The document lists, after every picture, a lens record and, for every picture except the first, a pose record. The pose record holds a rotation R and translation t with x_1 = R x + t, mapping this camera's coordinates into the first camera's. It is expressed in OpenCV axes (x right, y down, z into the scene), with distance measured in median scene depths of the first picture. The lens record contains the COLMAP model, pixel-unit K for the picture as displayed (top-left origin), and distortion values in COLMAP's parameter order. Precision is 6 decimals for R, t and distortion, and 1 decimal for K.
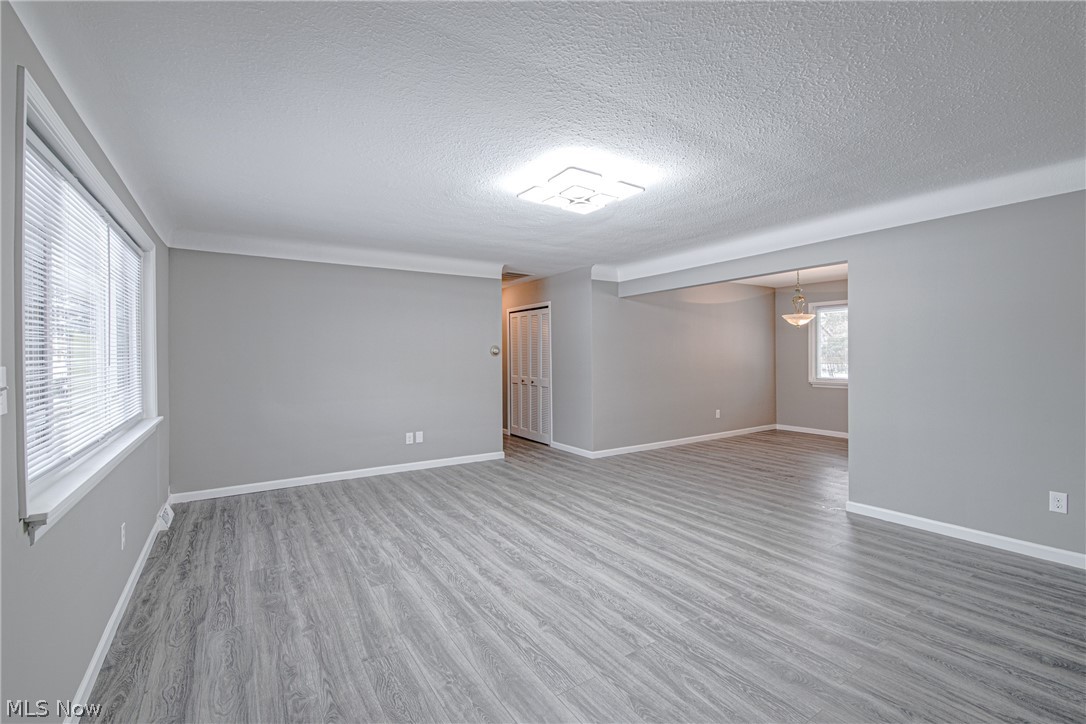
lens RADIAL K [[481.9, 0, 541.9], [0, 481.9, 358.6], [0, 0, 1]] dist [-0.005067, -0.006833]
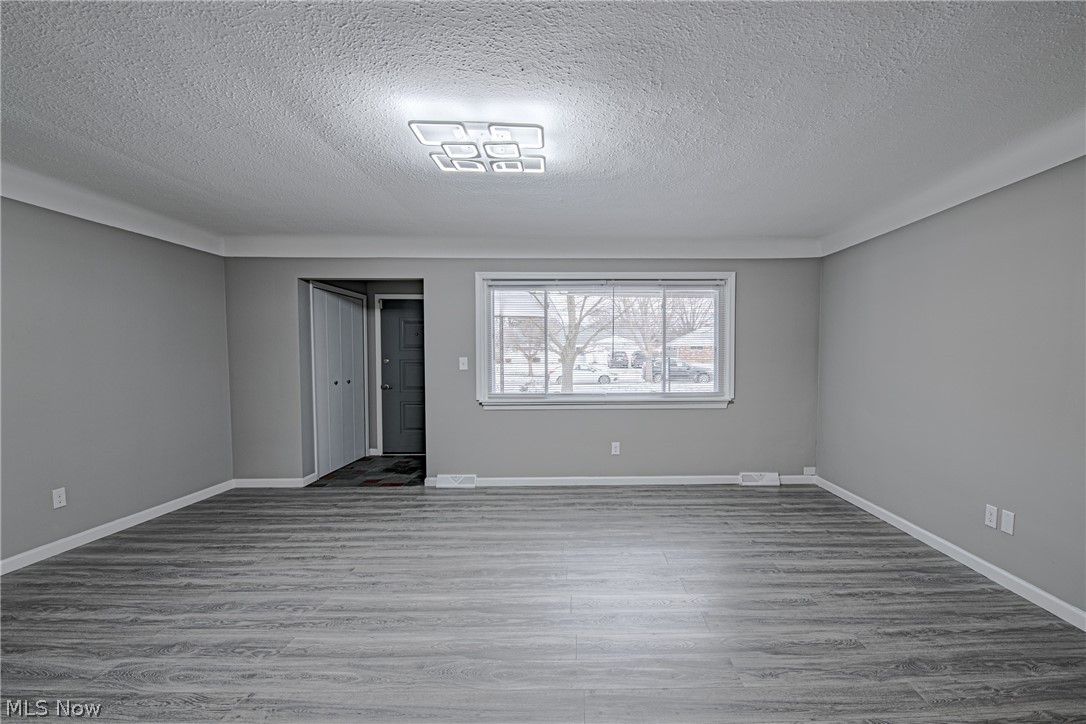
lens RADIAL K [[481.9, 0, 583.9], [0, 481.9, 376.3], [0, 0, 1]] dist [-0.005067, -0.006833]
pose [[-0.527031, 0.042893, -0.848763, 0.733002], [-0.004945, 0.998554, 0.053533, -0.021103], [0.849832, 0.032410, -0.526057, 1.683619]]
